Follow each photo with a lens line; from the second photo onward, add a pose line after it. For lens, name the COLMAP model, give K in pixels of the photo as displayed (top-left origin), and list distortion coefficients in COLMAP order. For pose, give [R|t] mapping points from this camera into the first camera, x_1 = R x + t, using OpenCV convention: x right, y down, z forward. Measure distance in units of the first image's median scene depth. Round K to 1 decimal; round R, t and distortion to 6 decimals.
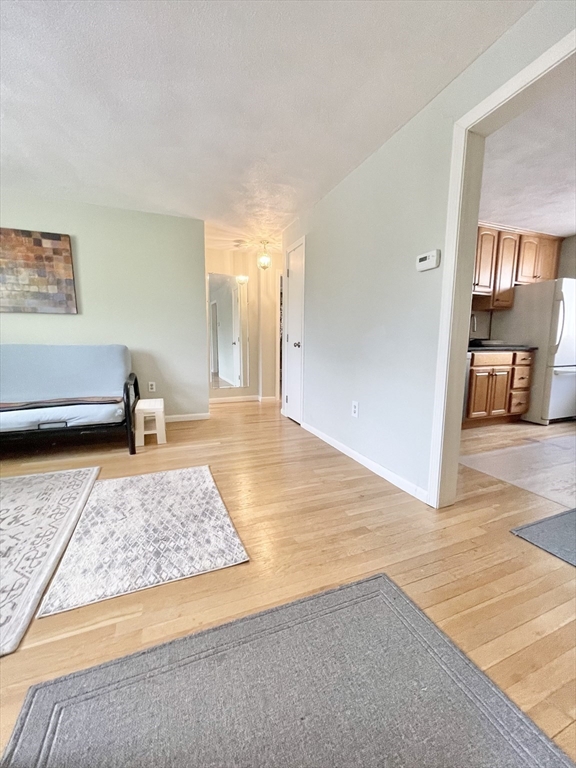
lens RADIAL K [[309.6, 0, 285.5], [0, 309.6, 383.7], [0, 0, 1]] dist [-0.001055, -0.000116]
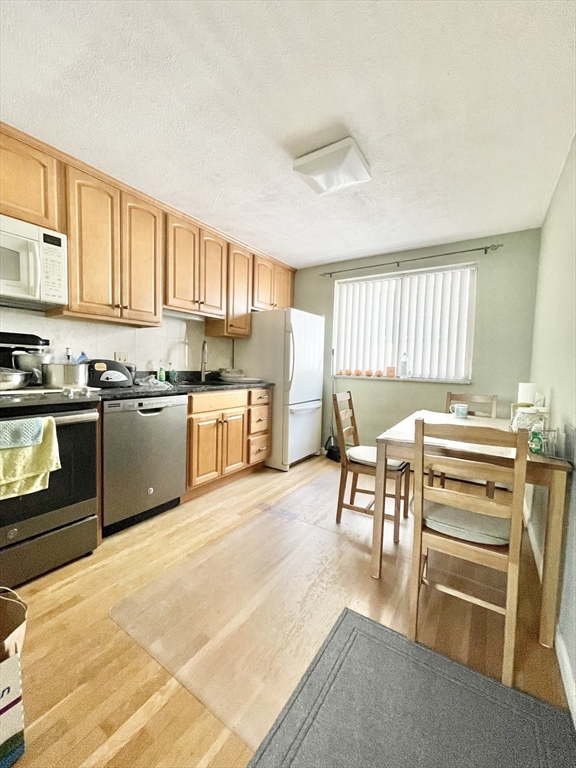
lens RADIAL K [[309.6, 0, 285.5], [0, 309.6, 383.7], [0, 0, 1]] dist [-0.001055, -0.000116]
pose [[0.822597, -0.013953, 0.568453, 0.345327], [0.048644, 0.997761, -0.045902, -0.074913], [-0.566540, 0.065411, 0.821434, 0.264011]]
